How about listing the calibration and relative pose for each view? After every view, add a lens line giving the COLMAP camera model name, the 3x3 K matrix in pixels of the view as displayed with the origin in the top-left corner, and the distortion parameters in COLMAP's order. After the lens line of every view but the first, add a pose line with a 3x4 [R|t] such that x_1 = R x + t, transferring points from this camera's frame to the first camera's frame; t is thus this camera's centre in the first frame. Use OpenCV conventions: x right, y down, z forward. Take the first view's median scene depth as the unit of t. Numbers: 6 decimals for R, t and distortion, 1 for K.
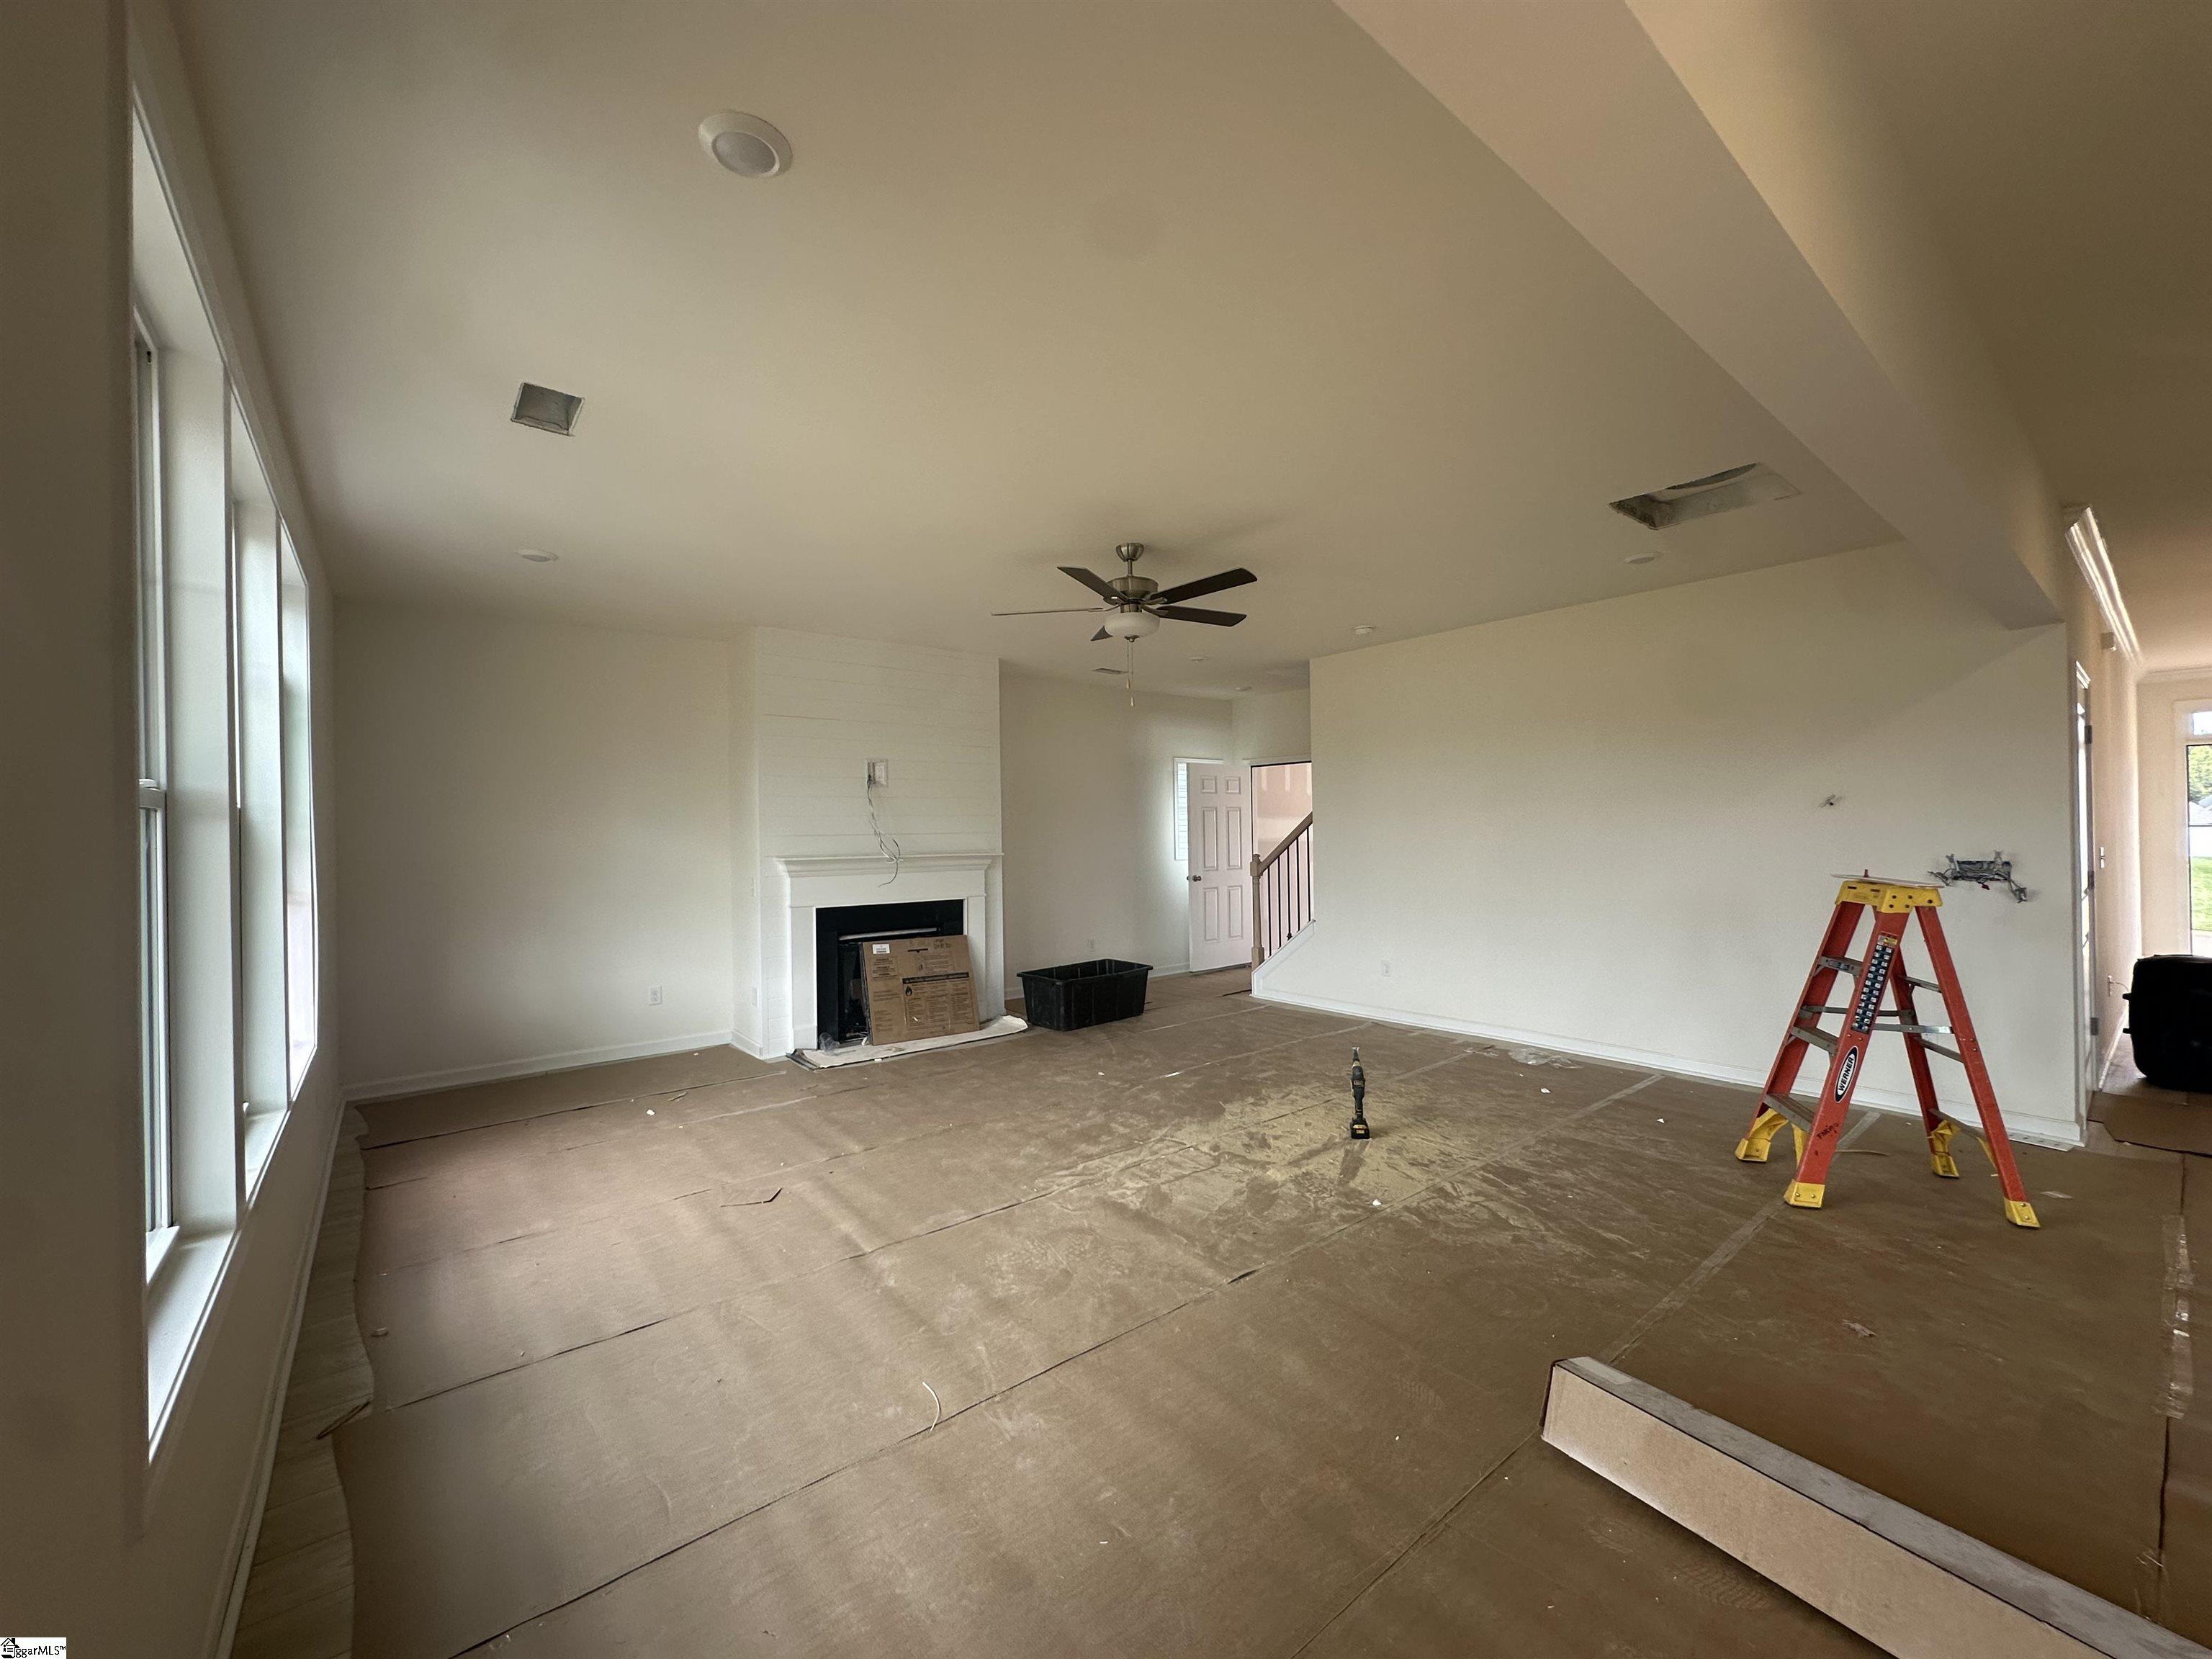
lens RADIAL K [[879.8, 0, 1106.6], [0, 879.8, 829.1], [0, 0, 1]] dist [-0.003119, 0.001033]
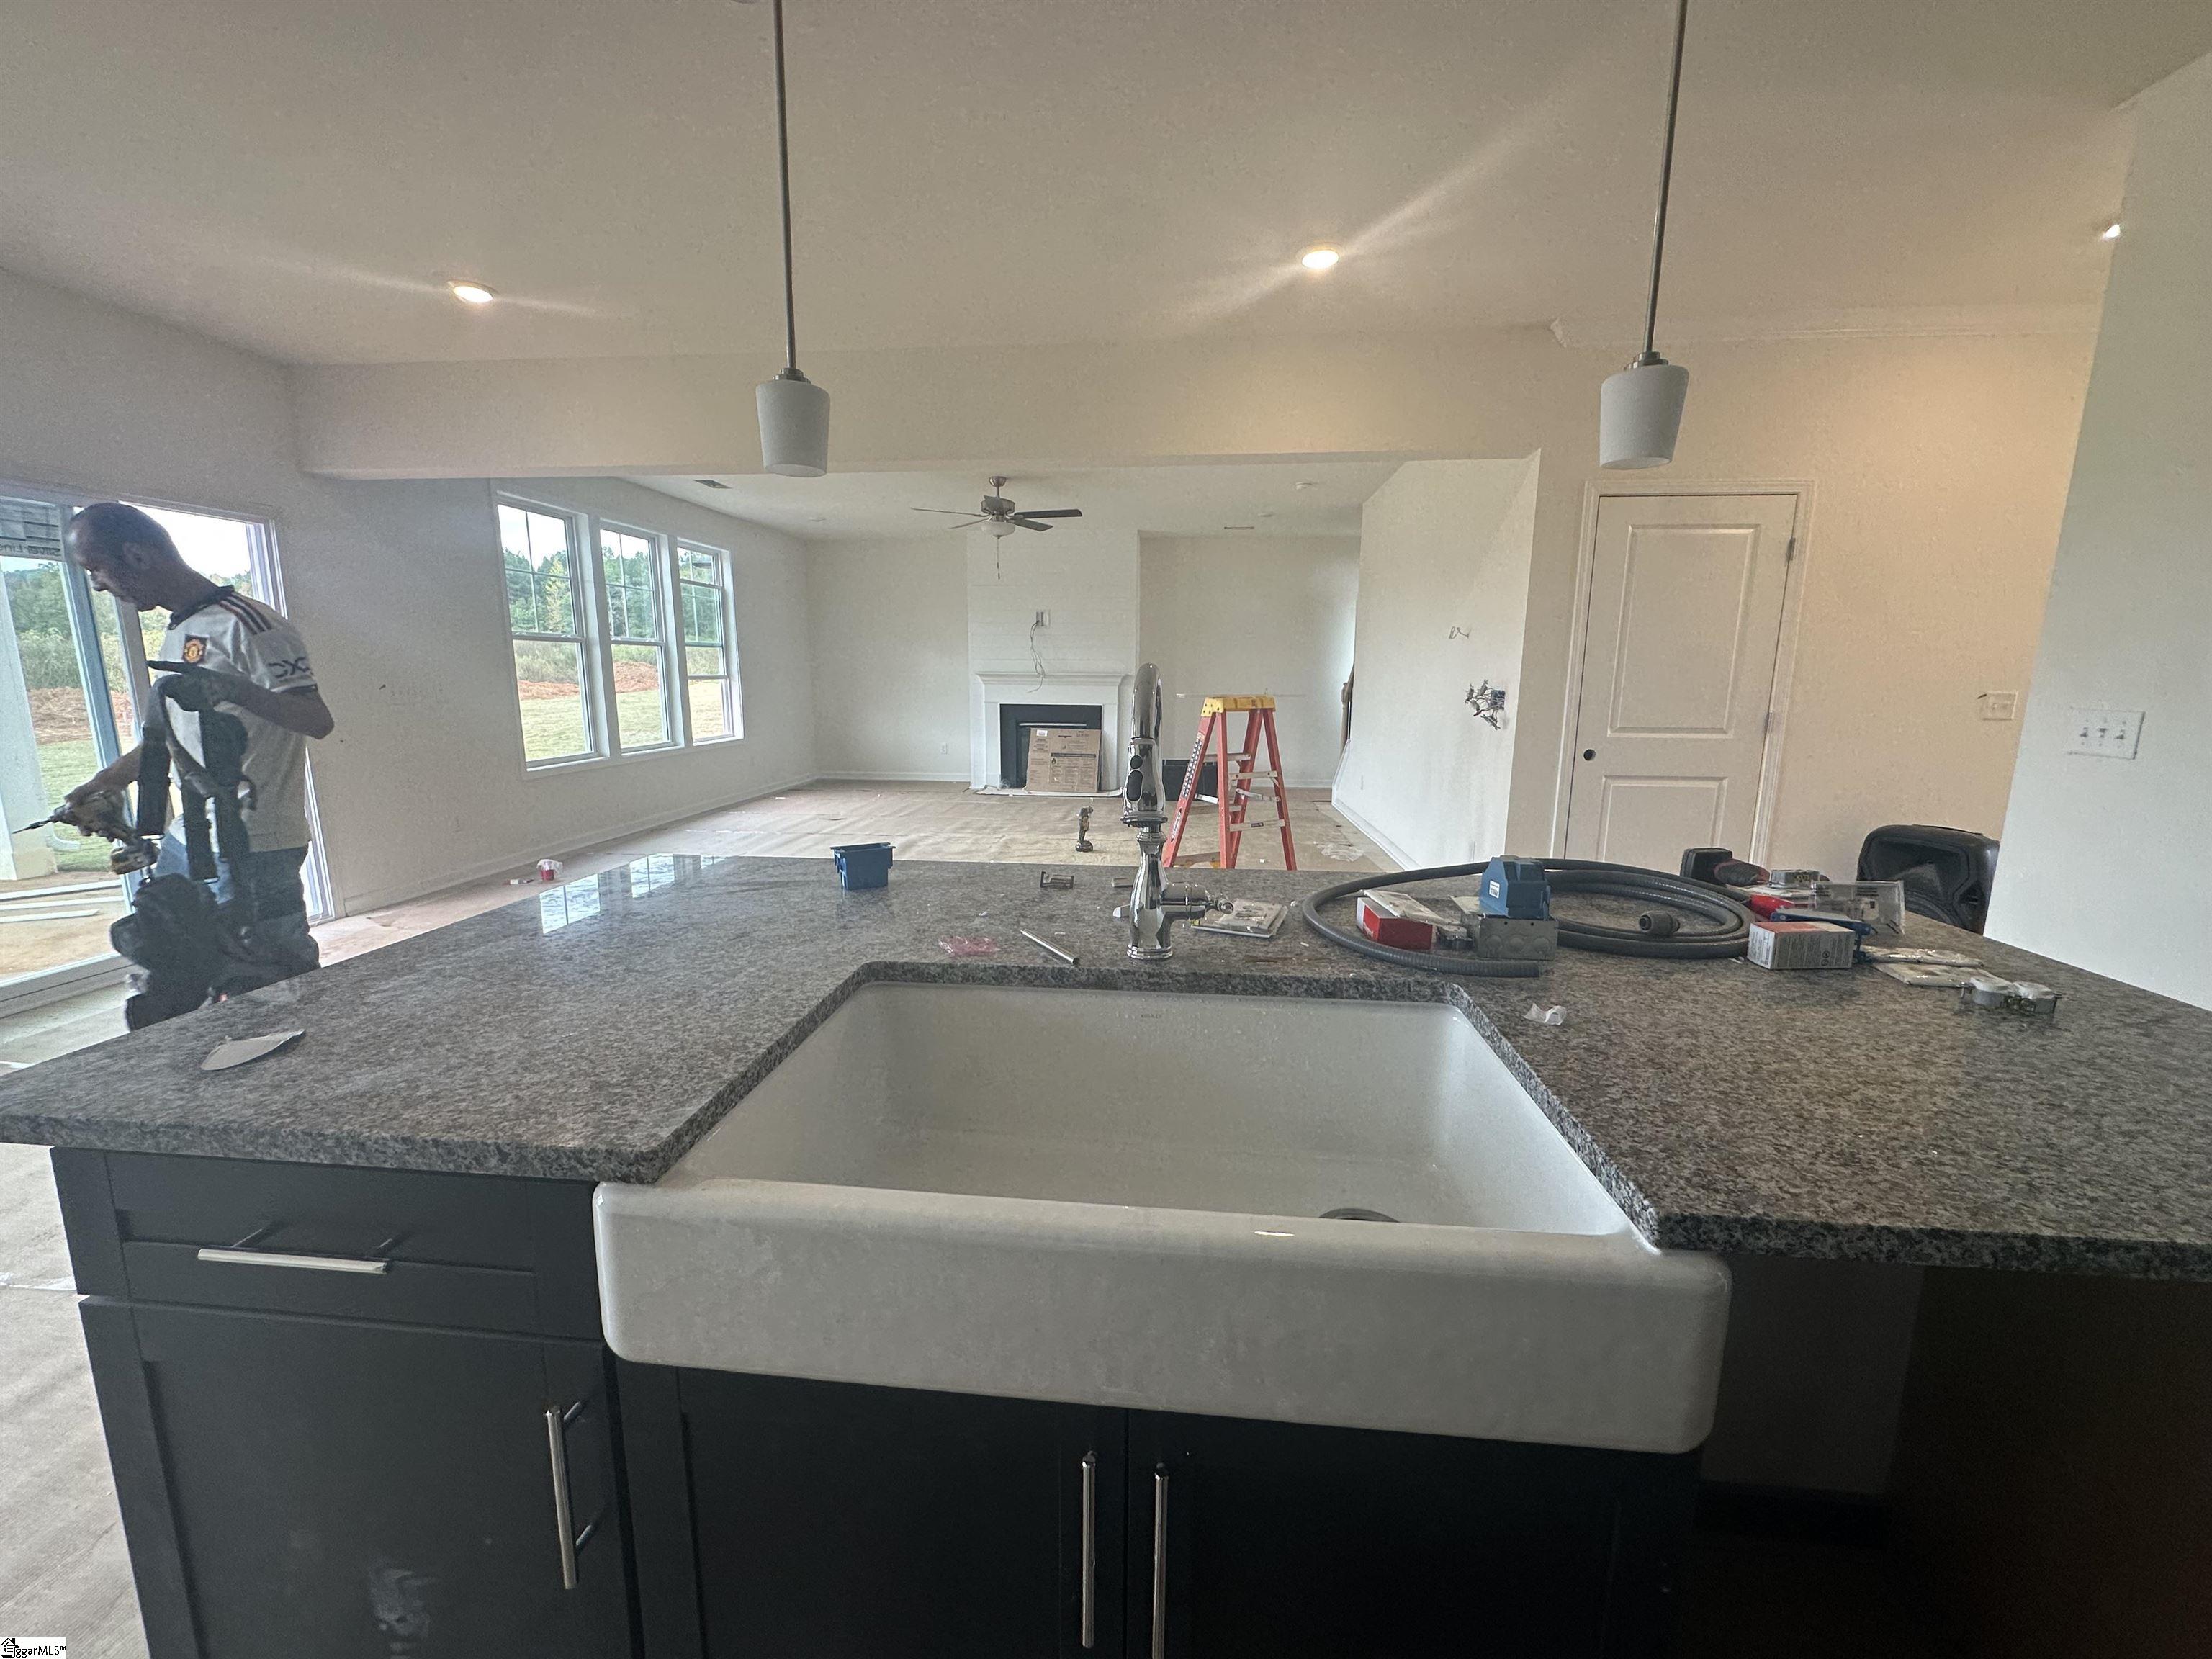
lens RADIAL K [[879.8, 0, 1114.3], [0, 879.8, 822.6], [0, 0, 1]] dist [-0.003119, 0.001033]
pose [[0.717128, 0.138098, -0.683122, 0.938210], [-0.011301, 0.982347, 0.186724, -0.001971], [0.696850, -0.126185, 0.706030, -0.044758]]
